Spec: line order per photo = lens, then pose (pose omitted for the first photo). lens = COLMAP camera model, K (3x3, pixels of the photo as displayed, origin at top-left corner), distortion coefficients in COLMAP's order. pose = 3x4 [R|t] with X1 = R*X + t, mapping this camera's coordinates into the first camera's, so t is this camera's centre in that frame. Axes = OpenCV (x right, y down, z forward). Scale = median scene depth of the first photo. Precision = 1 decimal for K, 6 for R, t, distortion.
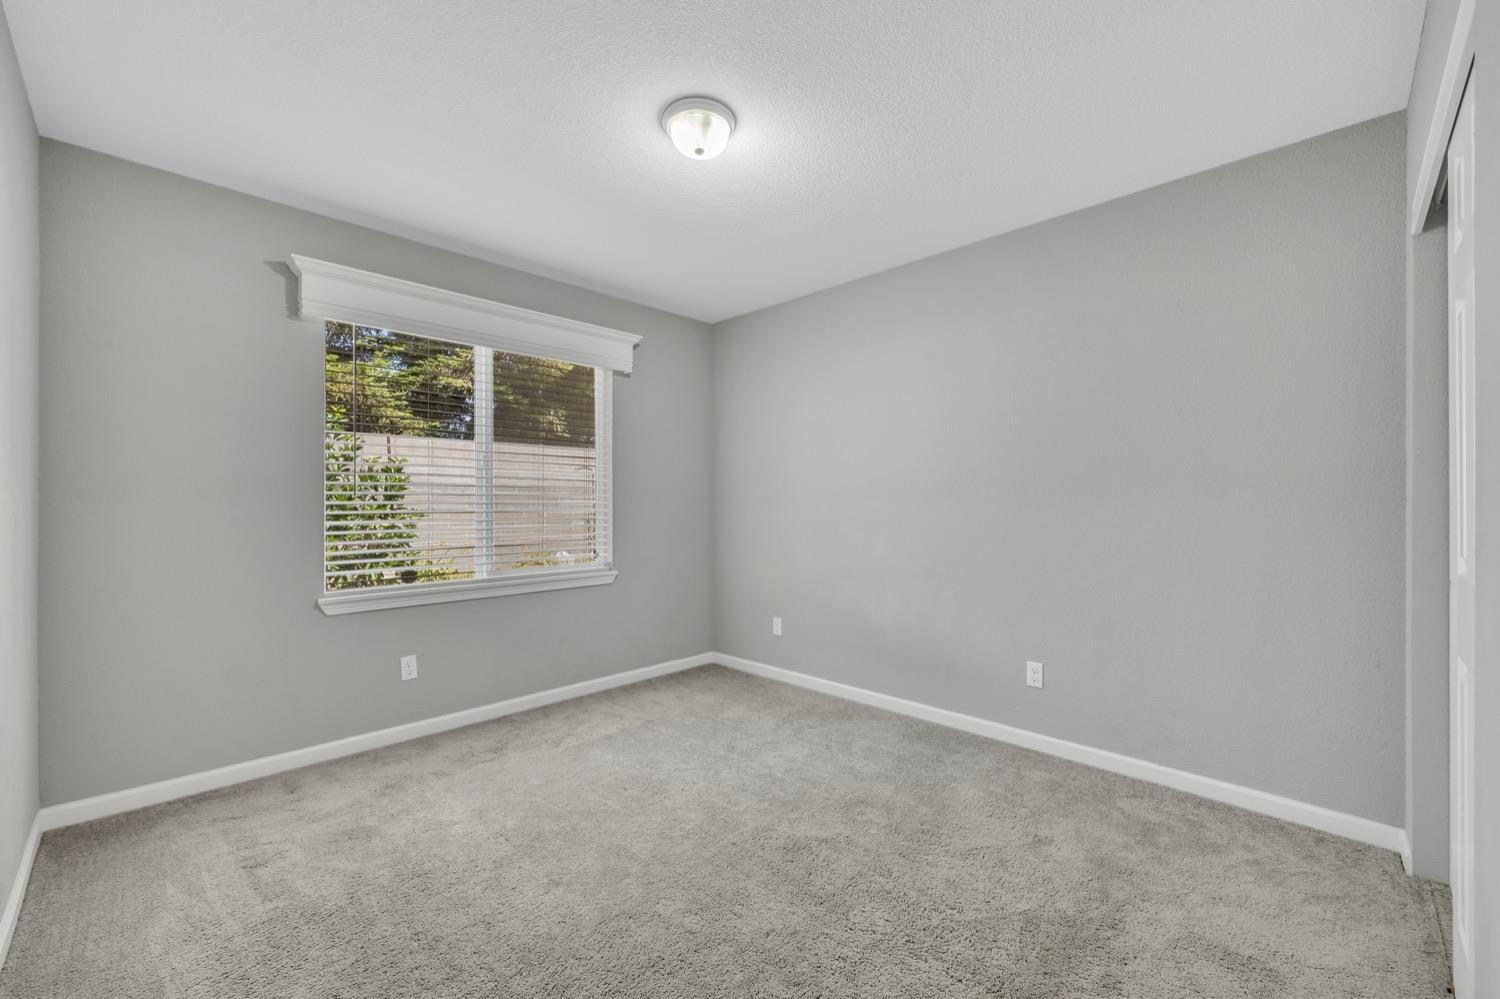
lens RADIAL K [[617.4, 0, 747.0], [0, 617.4, 501.9], [0, 0, 1]] dist [-0.008083, -0.000121]
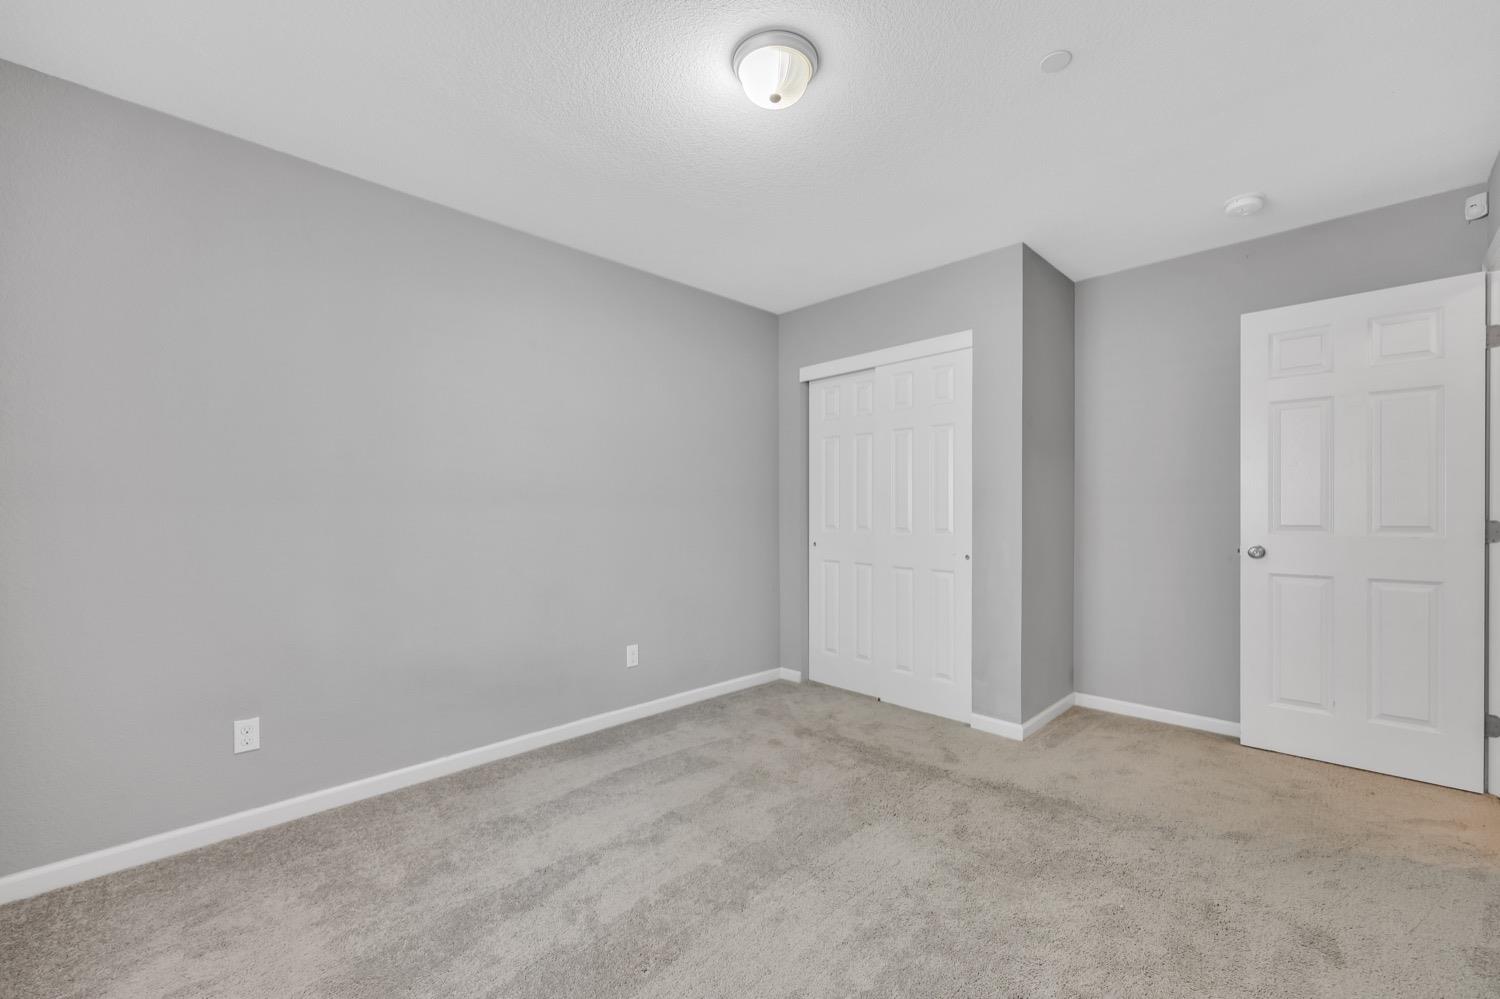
lens RADIAL K [[617.4, 0, 746.1], [0, 617.4, 509.2], [0, 0, 1]] dist [-0.008083, -0.000121]
pose [[-0.008528, 0.011384, 0.999899, -0.744045], [0.013350, 0.999847, -0.011269, 0.020384], [-0.999875, 0.013253, -0.008678, 0.835970]]
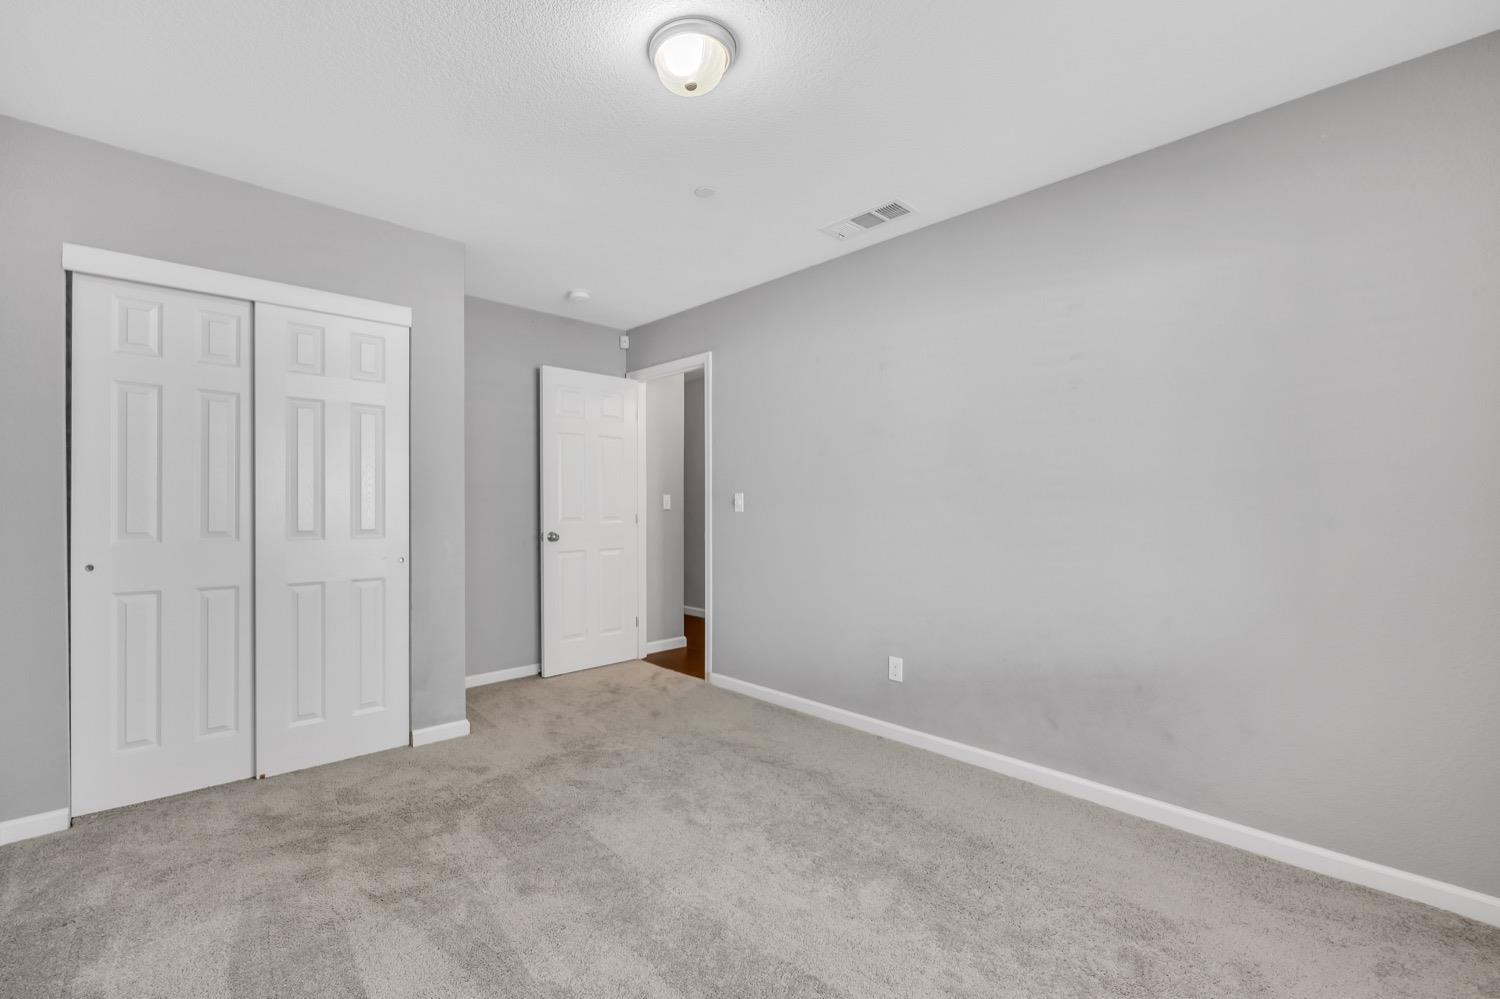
lens RADIAL K [[617.4, 0, 718.8], [0, 617.4, 496.9], [0, 0, 1]] dist [-0.008083, -0.000121]
pose [[-0.999232, 0.008853, 0.038167, -0.125004], [0.008713, 0.999955, -0.003829, 0.005742], [-0.038200, -0.003494, -0.999264, 1.459864]]
